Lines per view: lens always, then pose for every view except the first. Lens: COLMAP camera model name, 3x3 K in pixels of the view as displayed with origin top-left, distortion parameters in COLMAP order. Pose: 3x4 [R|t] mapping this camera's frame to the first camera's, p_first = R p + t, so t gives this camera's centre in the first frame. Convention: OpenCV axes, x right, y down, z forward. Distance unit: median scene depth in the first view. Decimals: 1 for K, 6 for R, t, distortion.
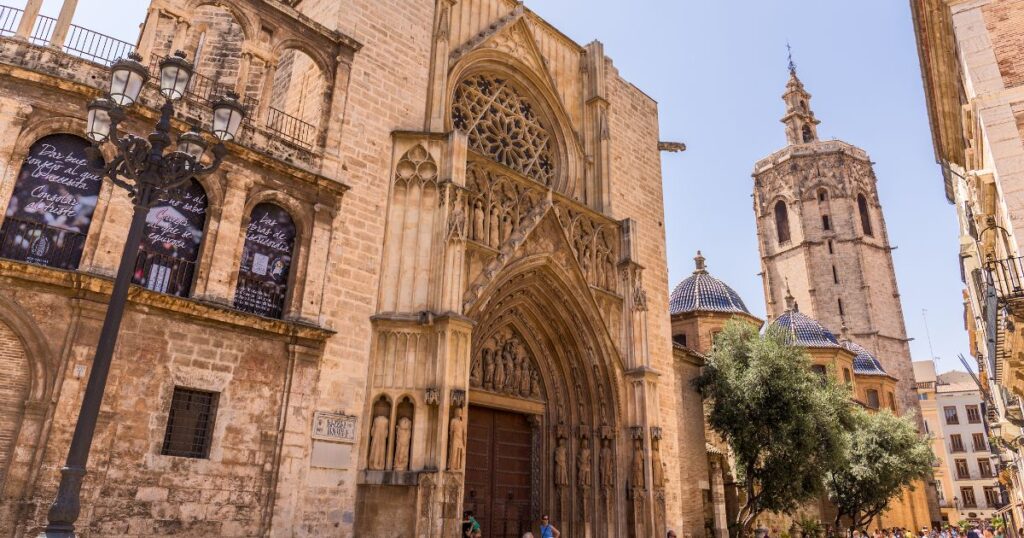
lens RADIAL K [[676.2, 0, 491.9], [0, 676.2, 239.3], [0, 0, 1]] dist [0.000912, -0.030986]
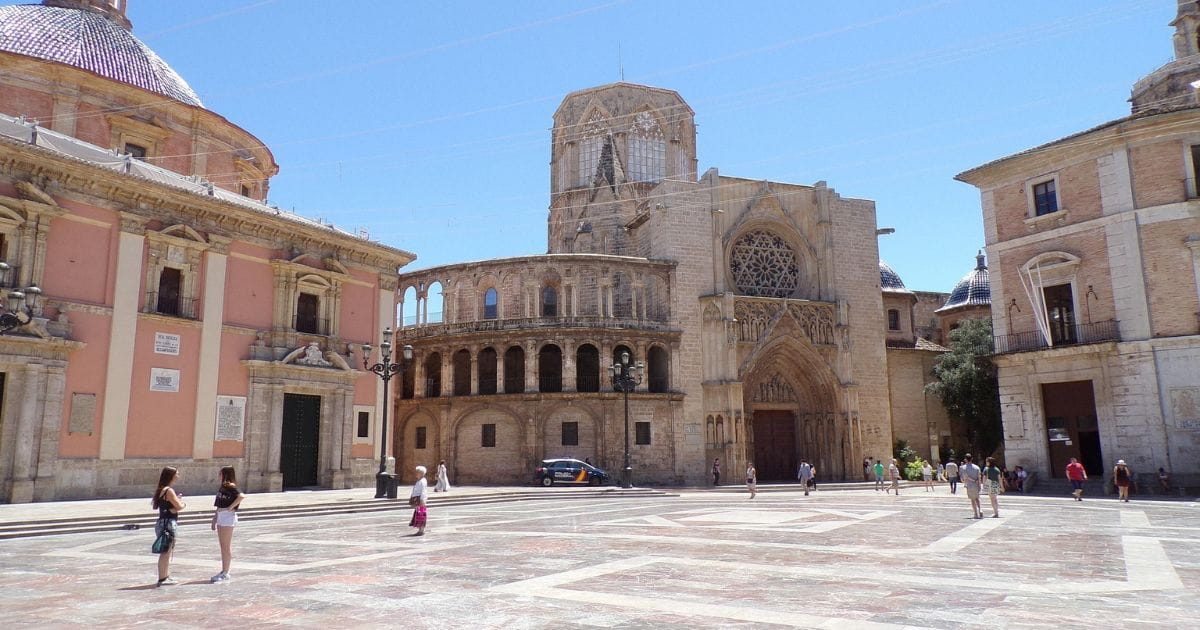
lens RADIAL K [[810.1, 0, 600.0], [0, 810.1, 315.0], [0, 0, 1]] dist [0.004055, 0.000024]
pose [[0.910400, -0.119200, -0.396186, 0.610684], [0.195648, 0.967797, 0.158403, -0.594596], [0.364546, -0.221723, 0.904403, -1.551902]]
